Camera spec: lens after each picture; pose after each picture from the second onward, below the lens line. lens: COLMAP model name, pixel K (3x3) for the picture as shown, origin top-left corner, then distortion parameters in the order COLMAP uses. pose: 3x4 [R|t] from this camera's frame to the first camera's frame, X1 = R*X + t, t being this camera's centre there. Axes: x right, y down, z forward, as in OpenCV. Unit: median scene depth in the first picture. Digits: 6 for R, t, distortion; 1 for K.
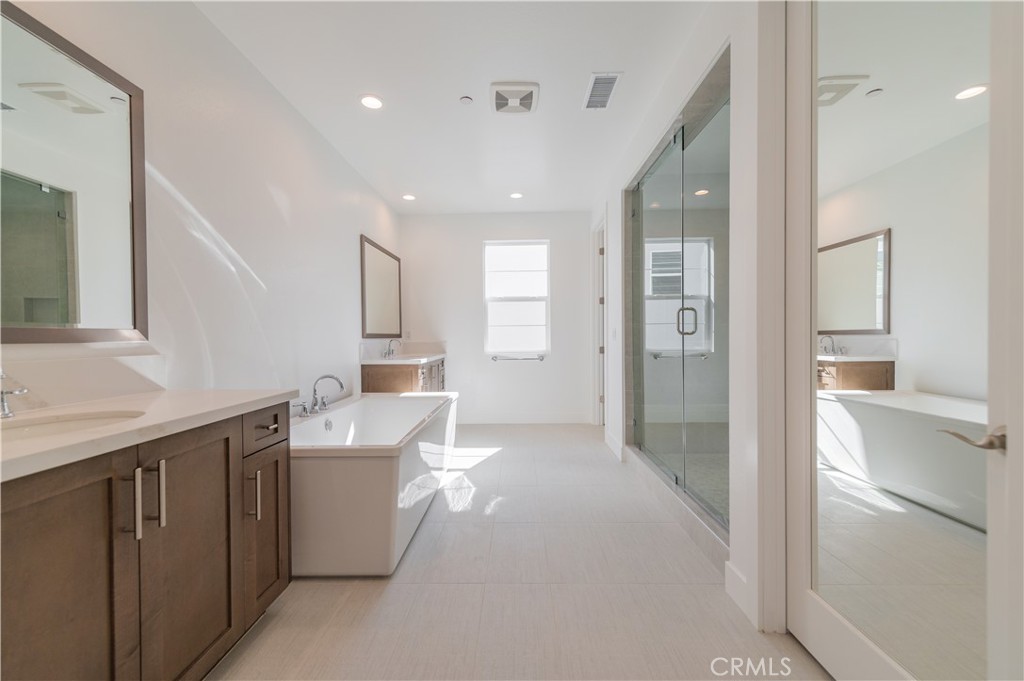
lens RADIAL K [[387.3, 0, 511.4], [0, 387.3, 342.0], [0, 0, 1]] dist [0.000061, -0.006684]
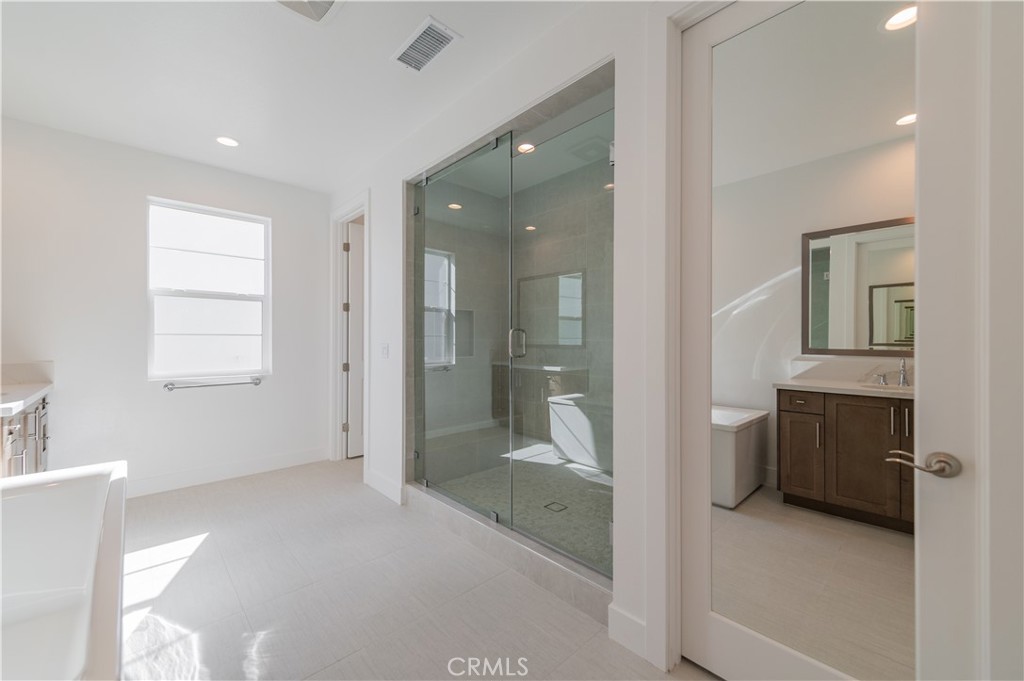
lens RADIAL K [[387.3, 0, 511.4], [0, 387.3, 342.0], [0, 0, 1]] dist [0.000061, -0.006684]
pose [[0.703237, 0.004309, 0.710942, -0.134720], [0.004711, 0.999931, -0.010721, -0.028657], [-0.710940, 0.010889, 0.703168, 0.225892]]
